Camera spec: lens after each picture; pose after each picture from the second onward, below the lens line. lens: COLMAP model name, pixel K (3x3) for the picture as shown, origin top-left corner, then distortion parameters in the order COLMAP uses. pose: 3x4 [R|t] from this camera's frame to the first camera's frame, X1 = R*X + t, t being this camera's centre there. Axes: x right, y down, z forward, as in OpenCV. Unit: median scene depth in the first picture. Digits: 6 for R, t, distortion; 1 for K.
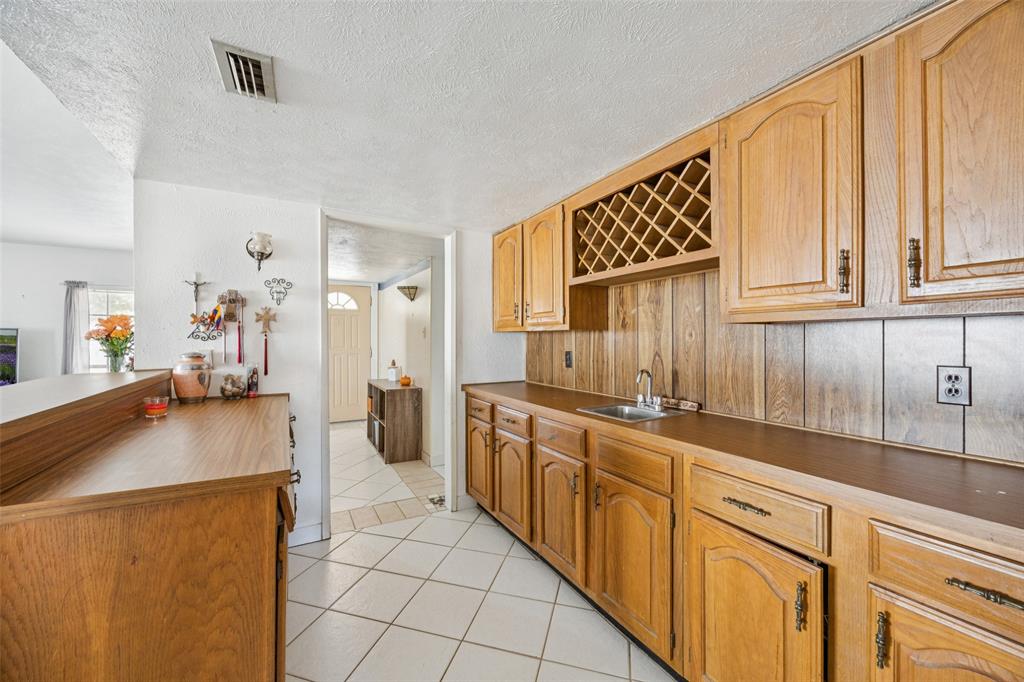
lens RADIAL K [[396.4, 0, 509.6], [0, 396.4, 342.4], [0, 0, 1]] dist [-0.003711, -0.000383]
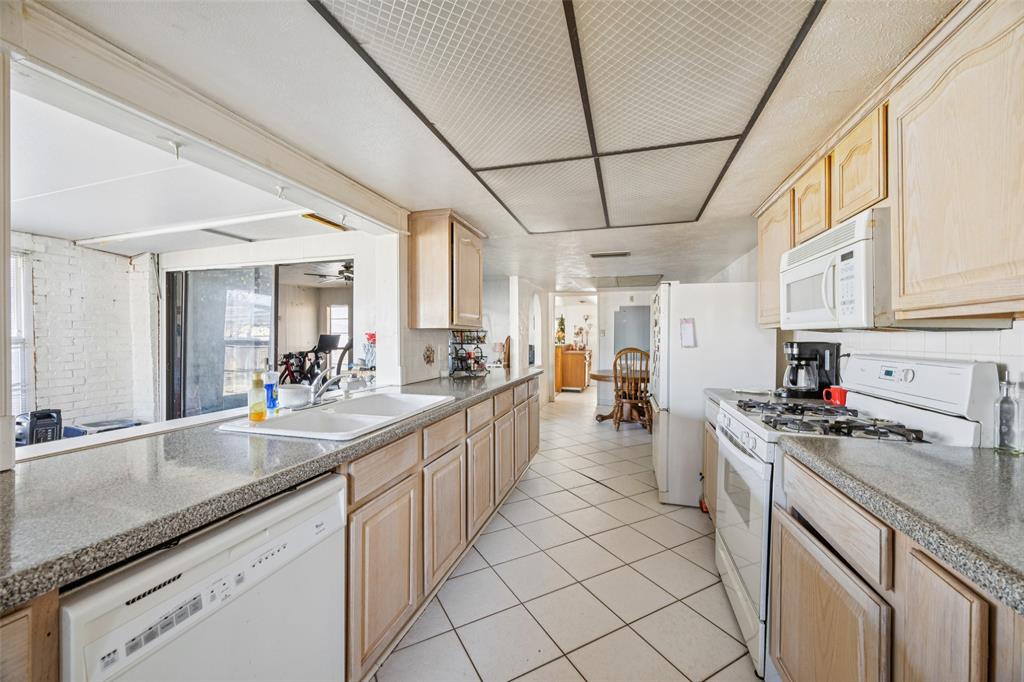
lens RADIAL K [[396.4, 0, 509.6], [0, 396.4, 342.4], [0, 0, 1]] dist [-0.003711, -0.000383]
pose [[0.702863, 0.010762, -0.711244, 1.974910], [-0.003929, 0.999929, 0.011247, 0.000049], [0.711314, -0.005110, 0.702855, -2.797970]]
